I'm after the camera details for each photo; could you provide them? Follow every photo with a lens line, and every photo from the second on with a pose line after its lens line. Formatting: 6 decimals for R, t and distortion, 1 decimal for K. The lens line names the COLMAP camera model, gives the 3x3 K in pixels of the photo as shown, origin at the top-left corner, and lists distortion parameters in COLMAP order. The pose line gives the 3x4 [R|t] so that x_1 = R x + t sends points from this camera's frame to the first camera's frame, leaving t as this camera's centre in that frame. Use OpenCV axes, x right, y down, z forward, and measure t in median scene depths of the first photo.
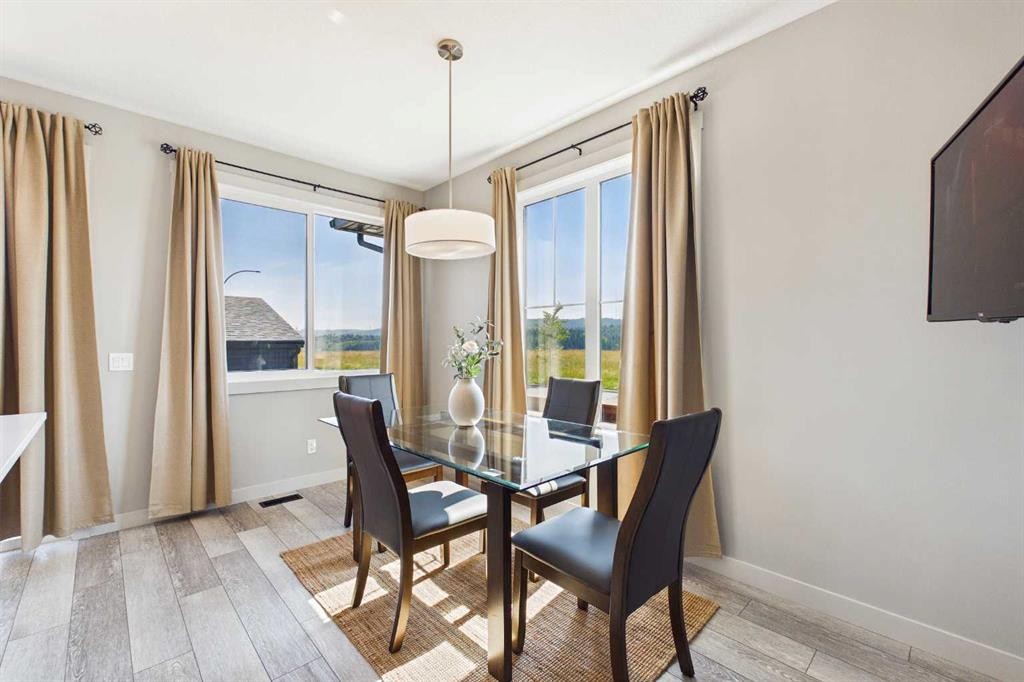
lens RADIAL K [[432.6, 0, 513.4], [0, 432.6, 345.3], [0, 0, 1]] dist [0.003014, -0.000852]
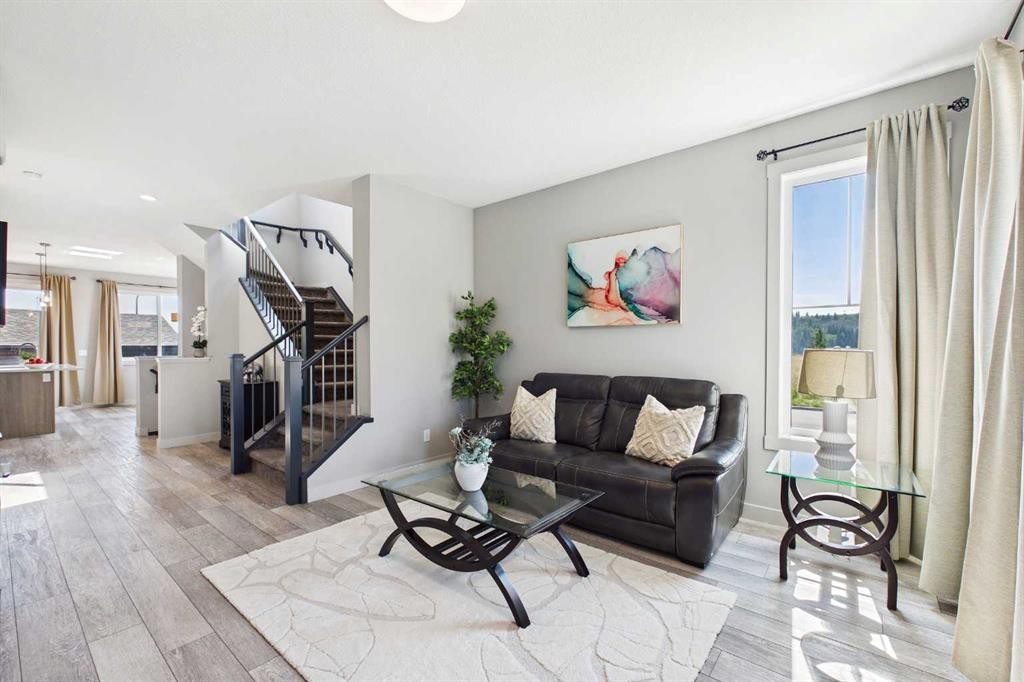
lens RADIAL K [[432.6, 0, 506.3], [0, 432.6, 346.9], [0, 0, 1]] dist [0.003014, -0.000852]
pose [[0.993981, -0.008051, 0.109259, 1.769643], [0.008547, 0.999955, -0.004074, 0.034593], [-0.109221, 0.004984, 0.994005, -2.421004]]
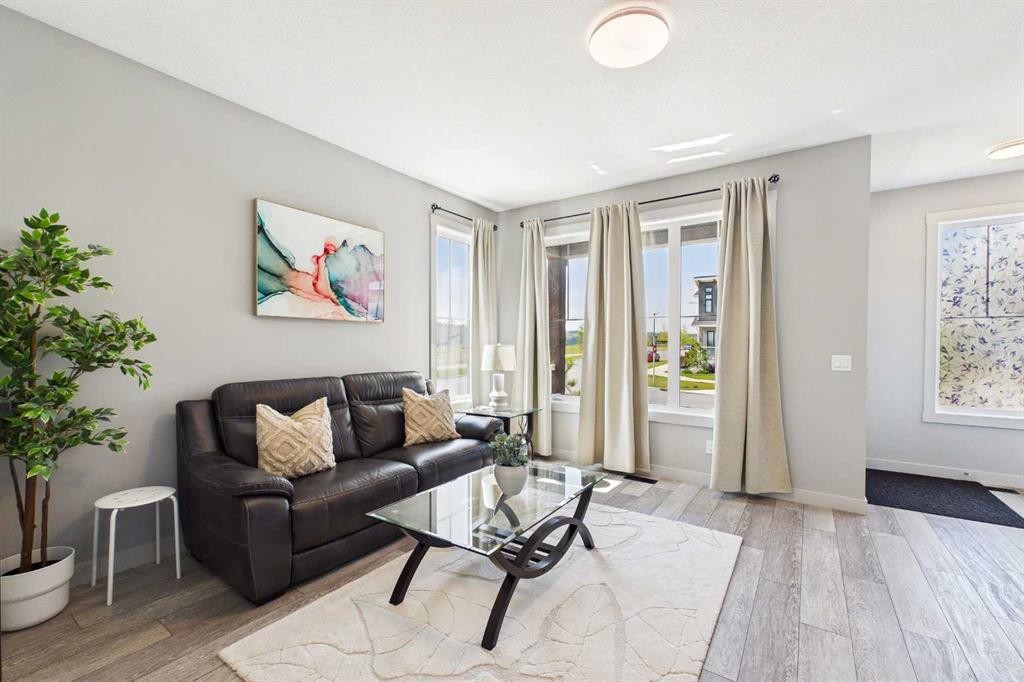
lens RADIAL K [[432.6, 0, 518.4], [0, 432.6, 347.6], [0, 0, 1]] dist [0.003014, -0.000852]
pose [[-0.202180, -0.009377, 0.979304, -2.791209], [0.008736, 0.999897, 0.011378, 0.031324], [-0.979309, 0.010856, -0.202077, 3.552727]]
